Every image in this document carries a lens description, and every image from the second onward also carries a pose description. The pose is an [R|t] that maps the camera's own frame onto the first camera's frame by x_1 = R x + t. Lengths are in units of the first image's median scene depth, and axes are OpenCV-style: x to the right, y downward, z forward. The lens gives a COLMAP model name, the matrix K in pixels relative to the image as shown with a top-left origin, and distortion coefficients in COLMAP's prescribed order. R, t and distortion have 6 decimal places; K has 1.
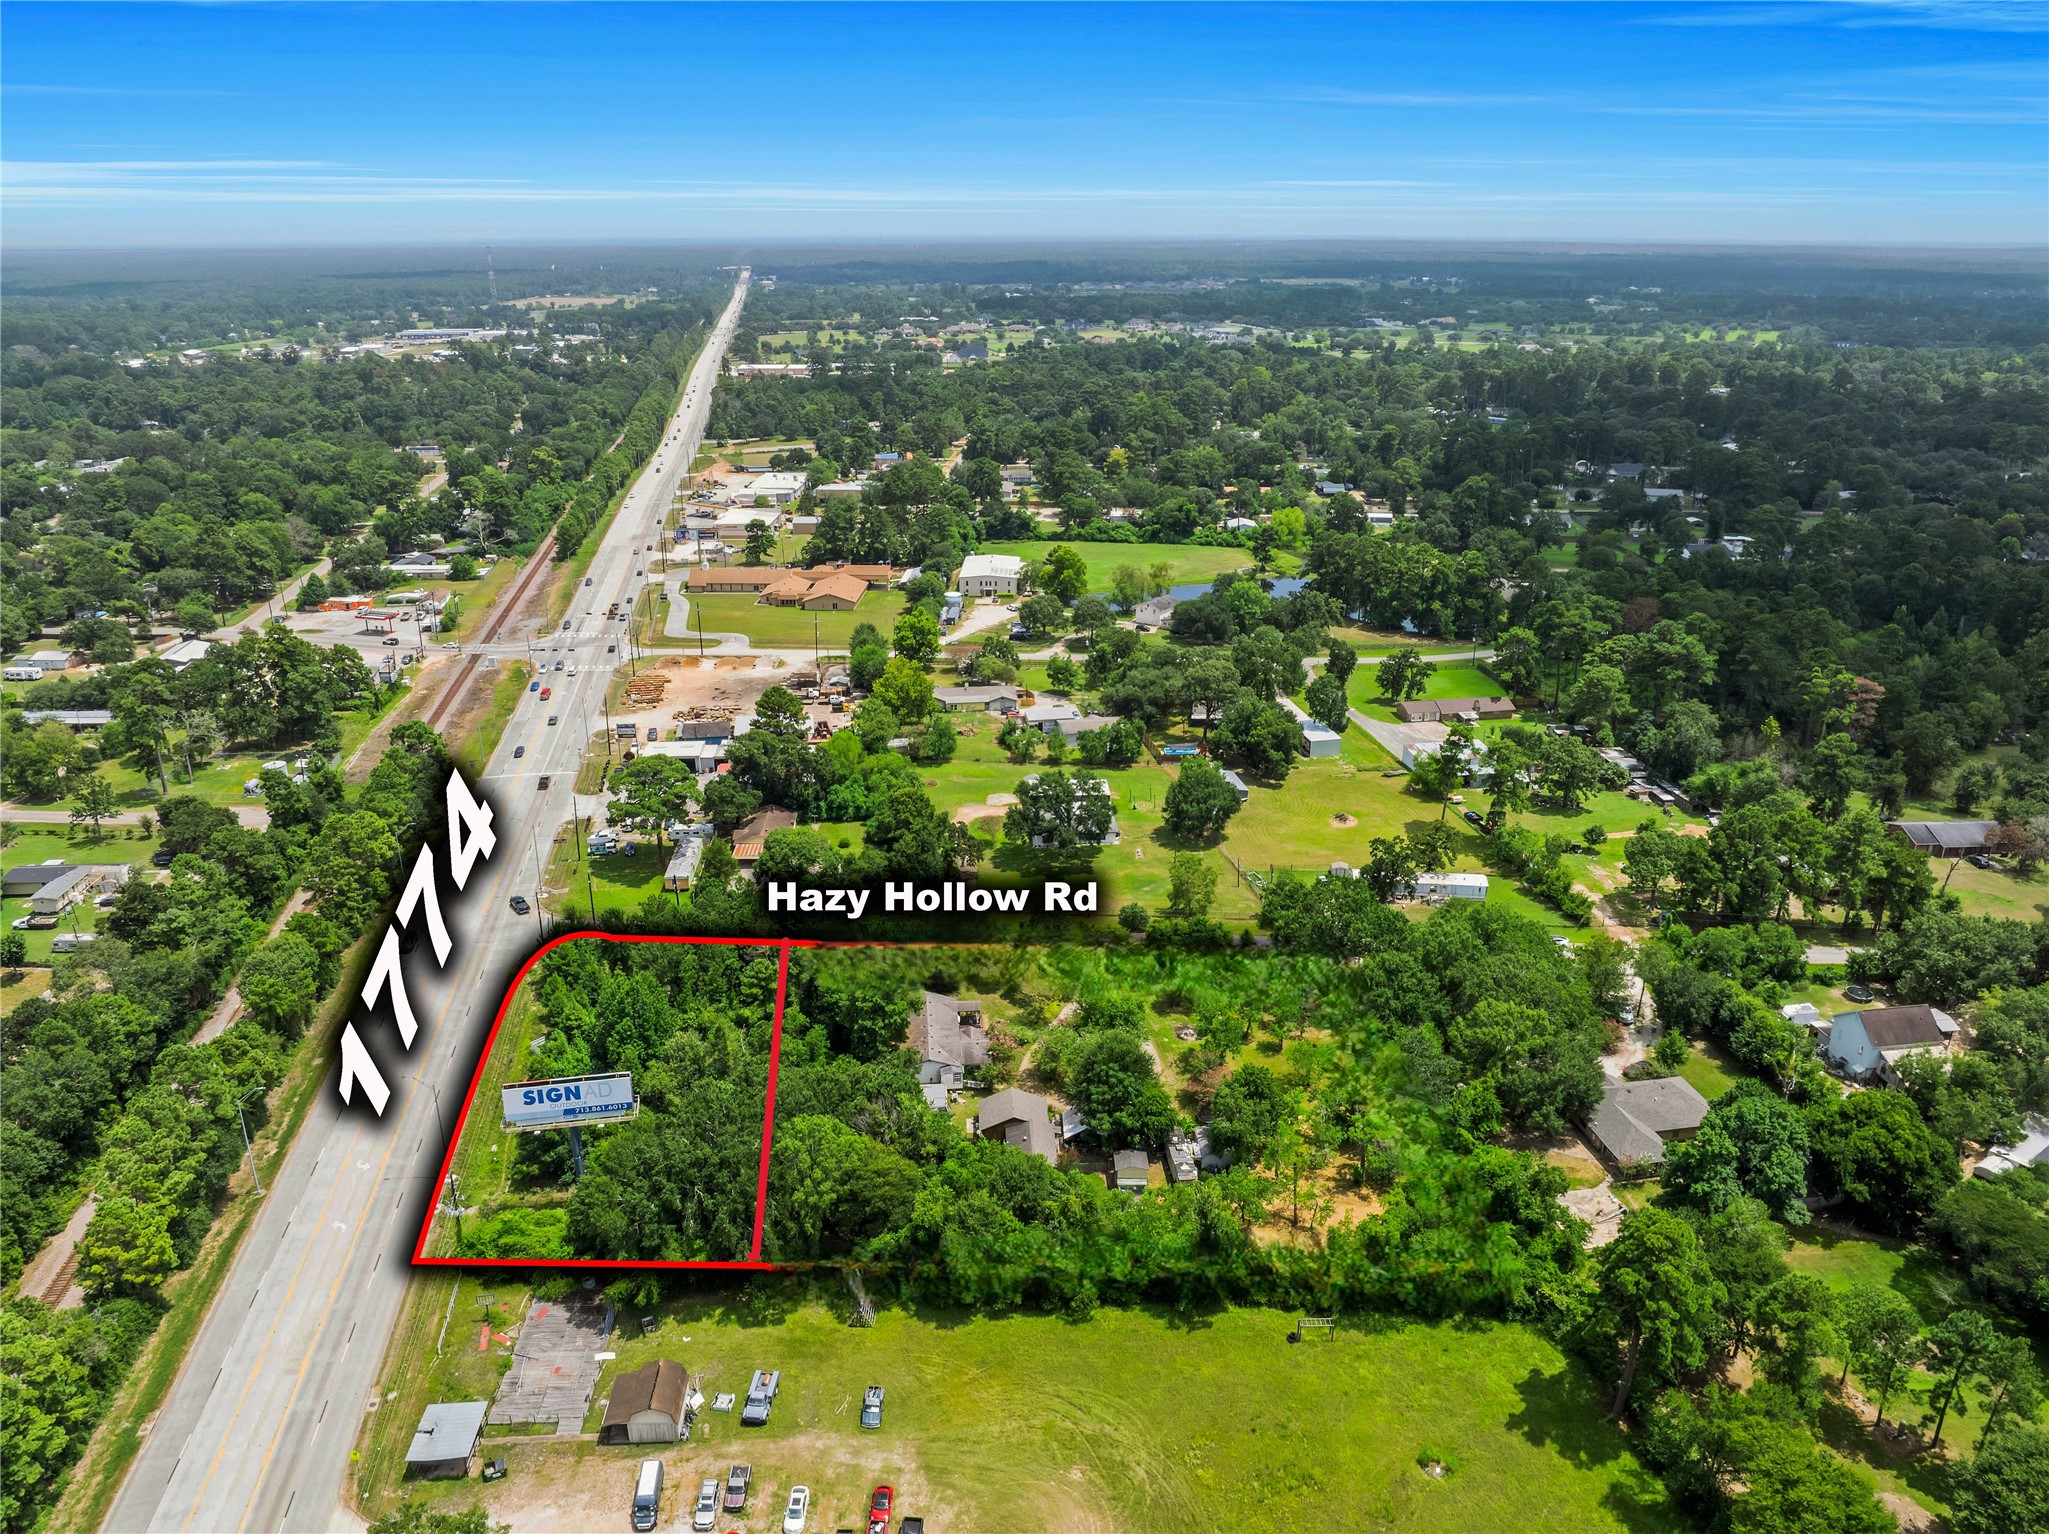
lens RADIAL K [[1437.8, 0, 1024.5], [0, 1437.8, 767.0], [0, 0, 1]] dist [-0.034380, -0.005899]
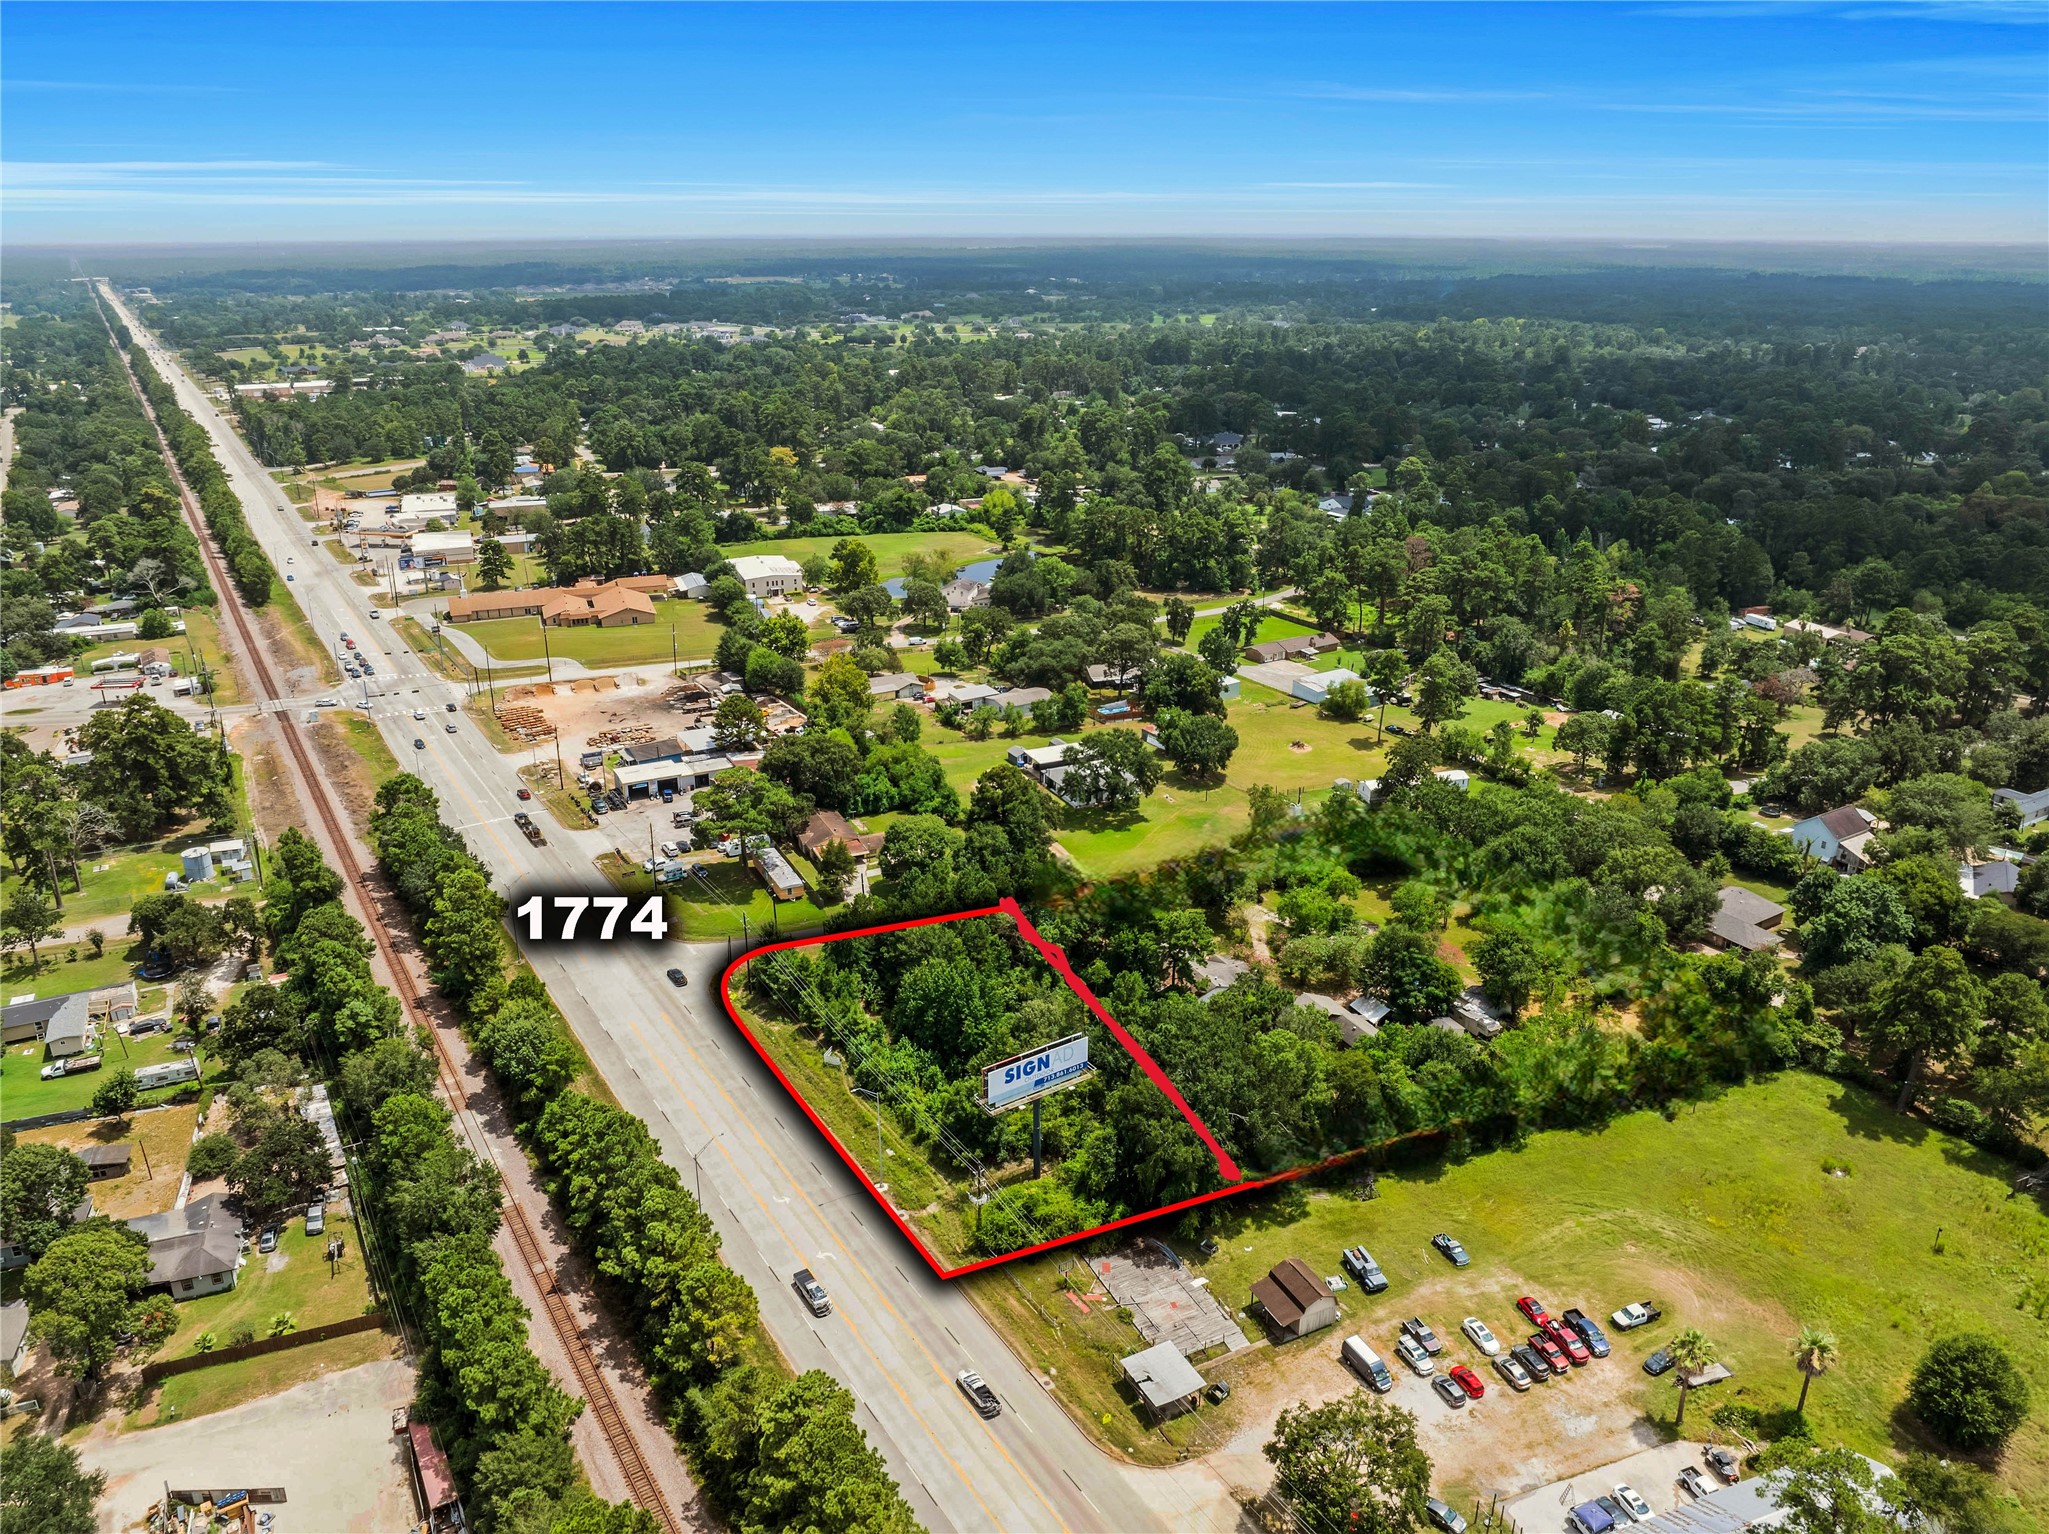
lens RADIAL K [[1437.8, 0, 1024.5], [0, 1437.8, 767.0], [0, 0, 1]] dist [-0.034380, -0.005899]
pose [[0.920311, -0.137154, 0.366355, -0.327404], [0.136949, 0.990219, 0.026686, -0.006020], [-0.366432, 0.025613, 0.930092, 0.018281]]
